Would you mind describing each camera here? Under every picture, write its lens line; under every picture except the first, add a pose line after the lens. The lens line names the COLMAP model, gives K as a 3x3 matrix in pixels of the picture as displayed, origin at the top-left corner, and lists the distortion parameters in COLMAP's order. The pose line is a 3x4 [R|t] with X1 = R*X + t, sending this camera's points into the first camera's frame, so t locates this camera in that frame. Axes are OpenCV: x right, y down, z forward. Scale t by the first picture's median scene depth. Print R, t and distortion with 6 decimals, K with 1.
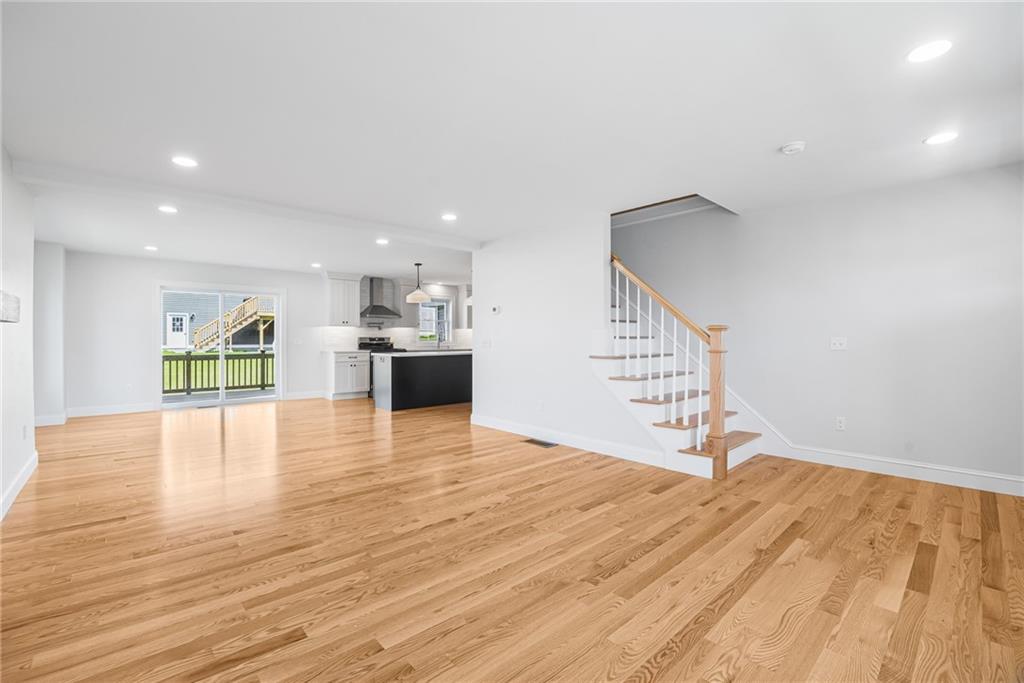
lens RADIAL K [[428.2, 0, 505.9], [0, 428.2, 340.9], [0, 0, 1]] dist [-0.032778, 0.002679]
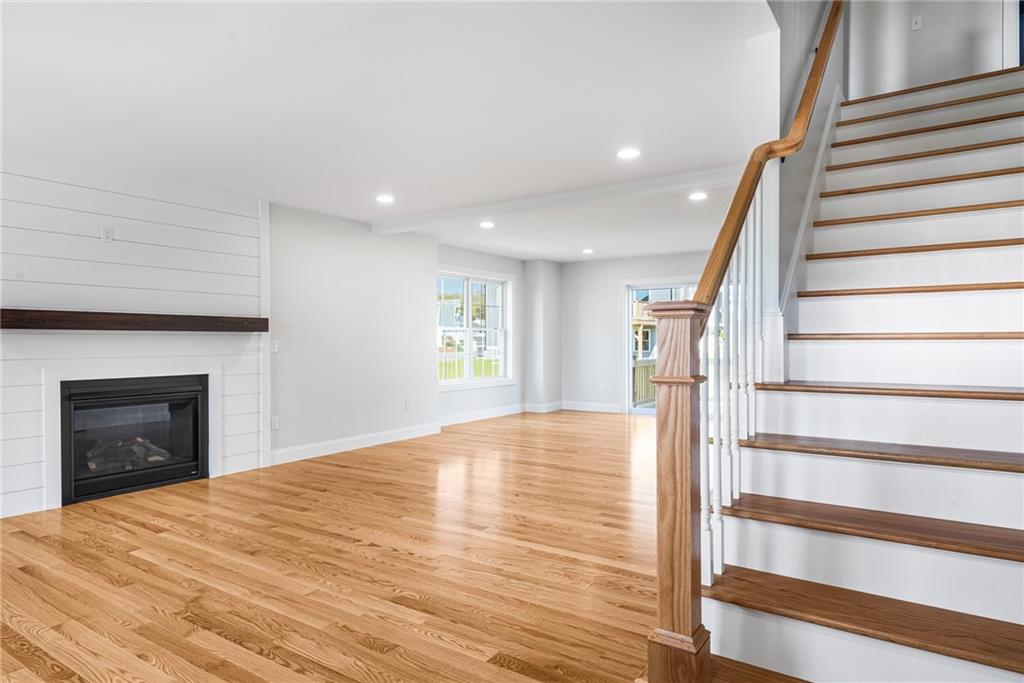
lens RADIAL K [[610.4, 0, 535.3], [0, 610.4, 349.5], [0, 0, 1]] dist [0.016301, -0.002591]
pose [[0.259892, 0.009040, -0.965595, 1.269037], [0.002635, 0.999946, 0.010071, -0.000937], [0.965634, -0.005161, 0.259854, 1.062237]]
